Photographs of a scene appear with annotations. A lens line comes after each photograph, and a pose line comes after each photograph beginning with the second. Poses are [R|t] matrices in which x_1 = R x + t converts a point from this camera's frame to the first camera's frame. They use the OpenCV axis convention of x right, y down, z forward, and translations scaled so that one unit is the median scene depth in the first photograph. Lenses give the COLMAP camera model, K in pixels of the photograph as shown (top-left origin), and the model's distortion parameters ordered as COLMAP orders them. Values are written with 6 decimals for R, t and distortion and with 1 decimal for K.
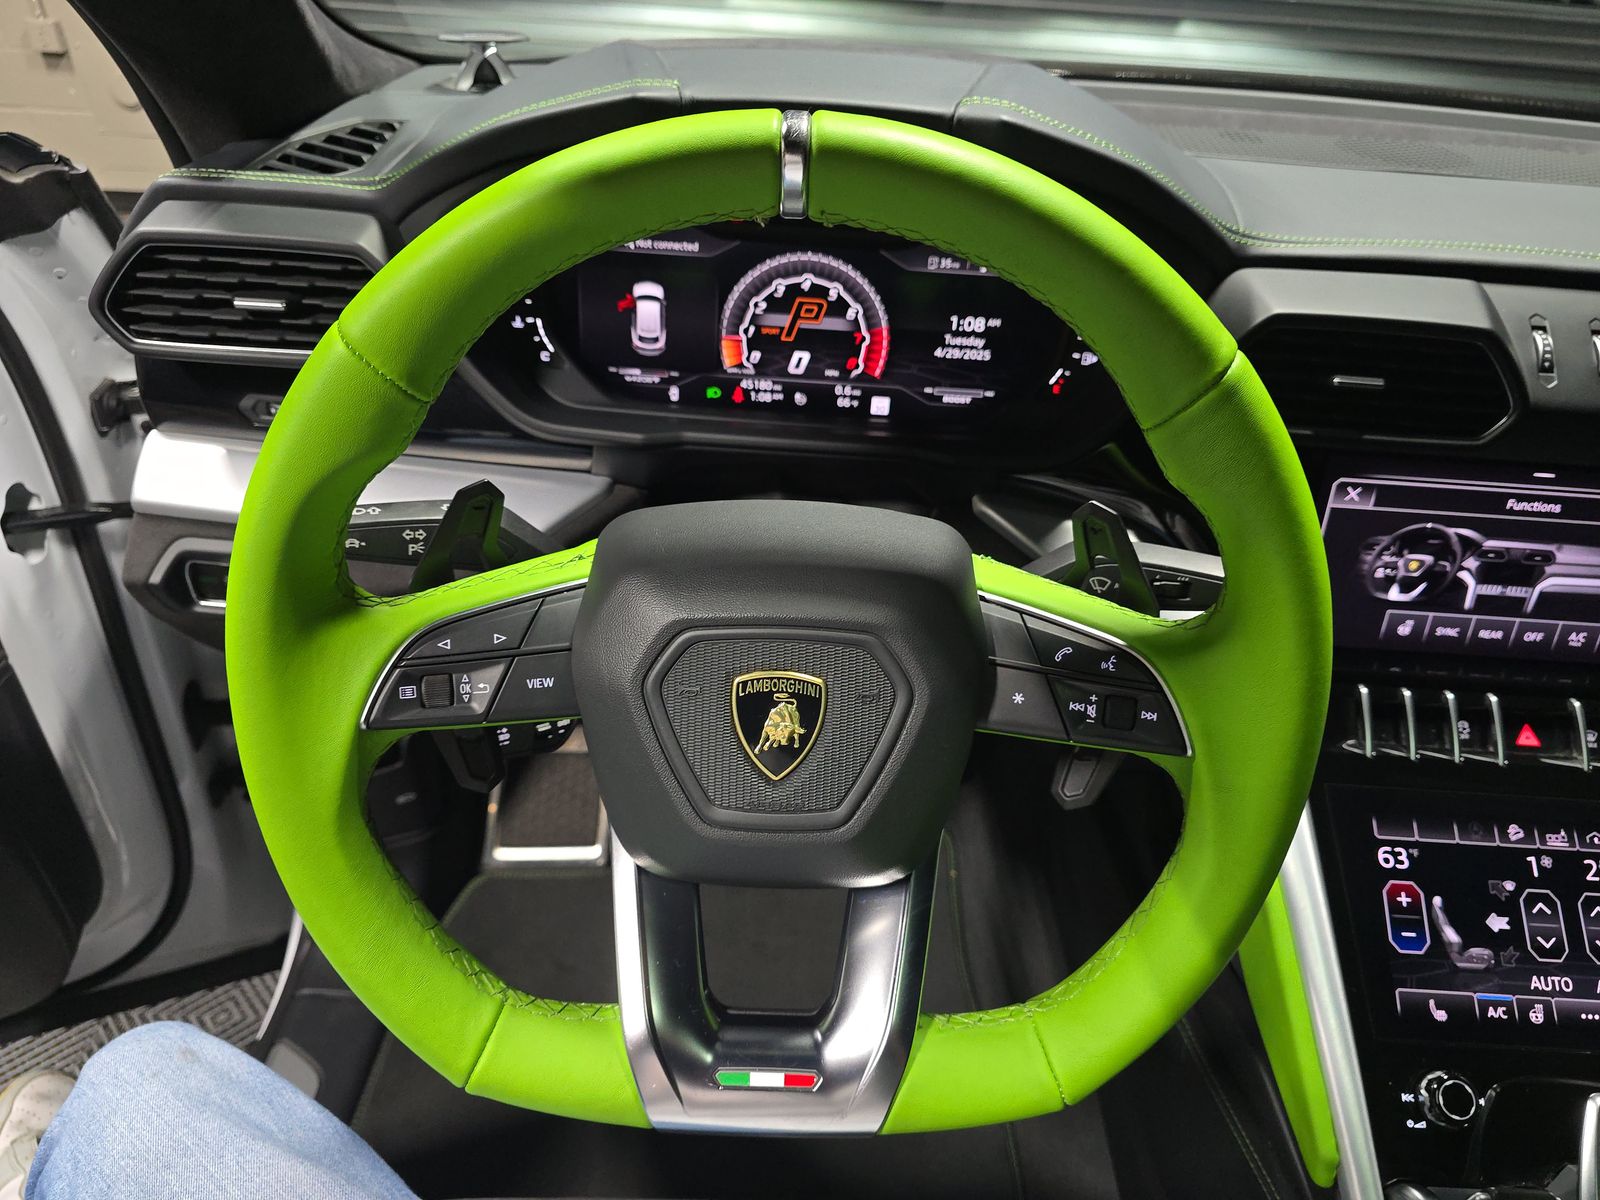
lens RADIAL K [[1090.8, 0, 801.7], [0, 1090.8, 604.2], [0, 0, 1]] dist [0.026635, -0.072207]
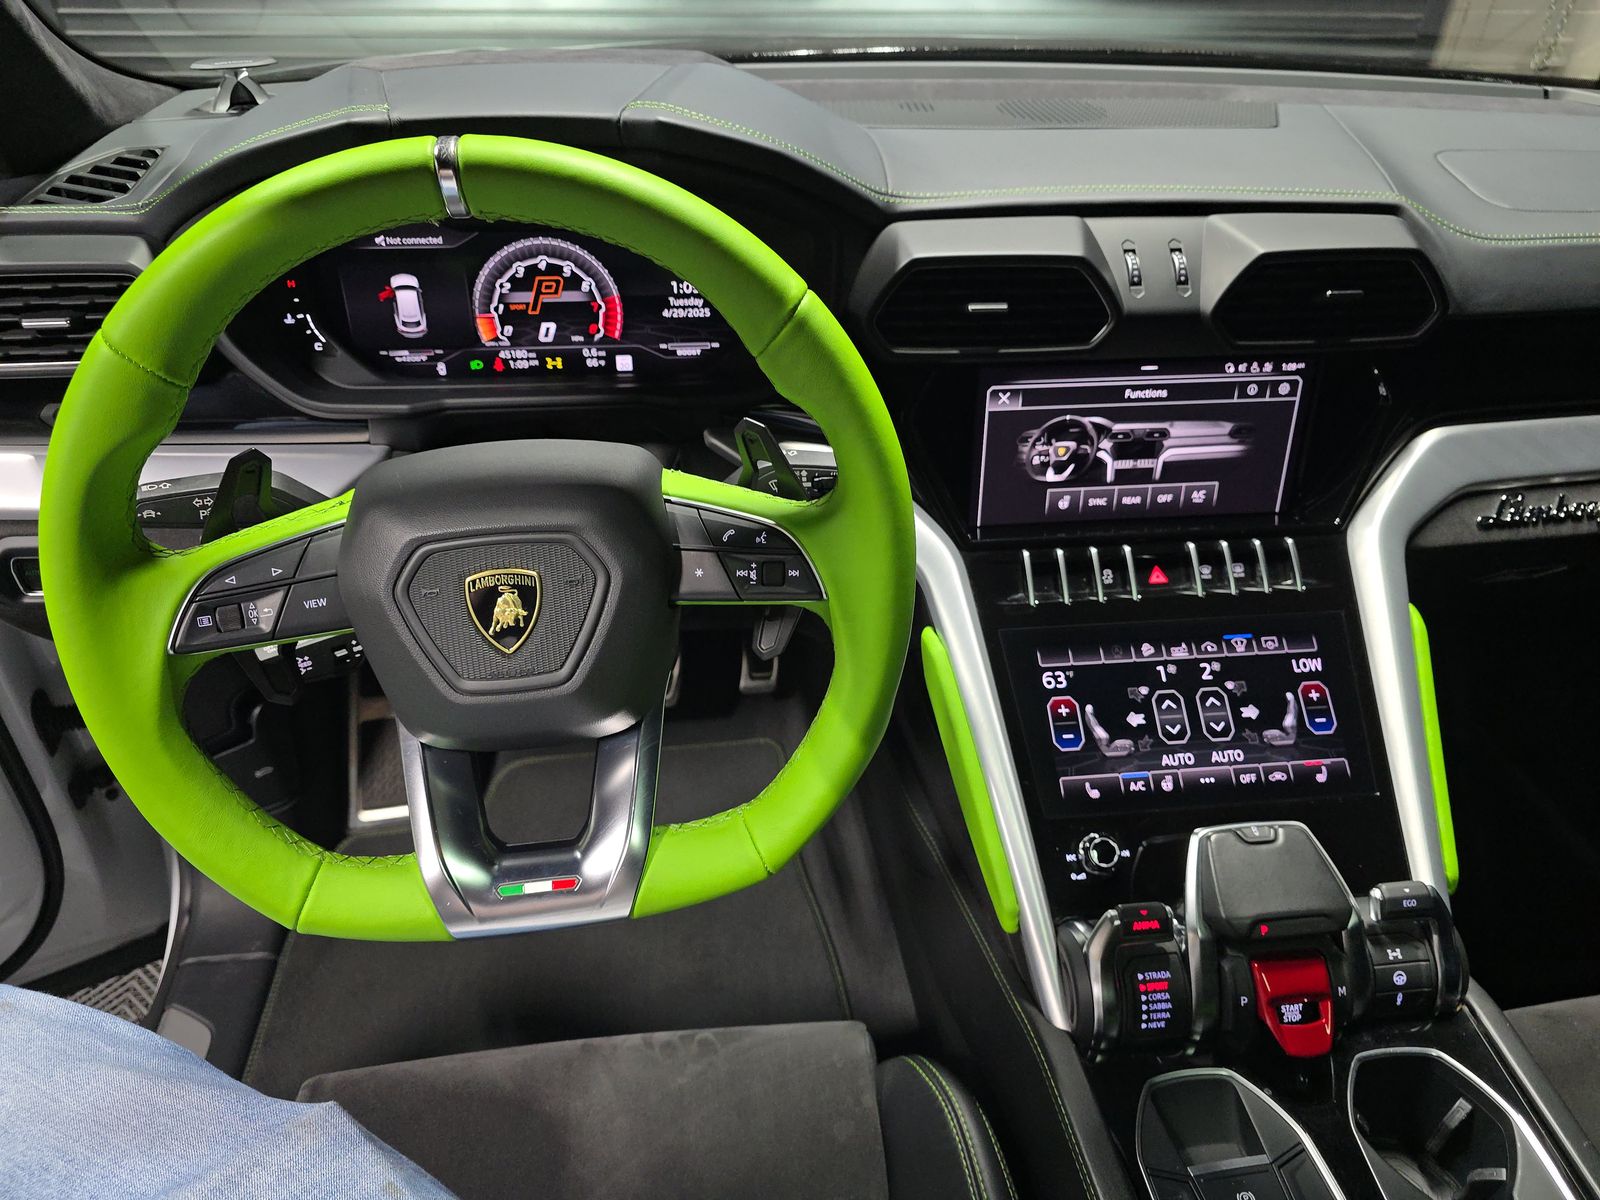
lens RADIAL K [[1064.4, 0, 800.0], [0, 1064.4, 600.0], [0, 0, 1]] dist [0.006401, -0.024570]
pose [[0.986606, -0.117285, 0.113373, 0.108419], [0.113773, 0.992818, 0.036988, 0.054433], [-0.116897, -0.023594, 0.992864, -0.176751]]
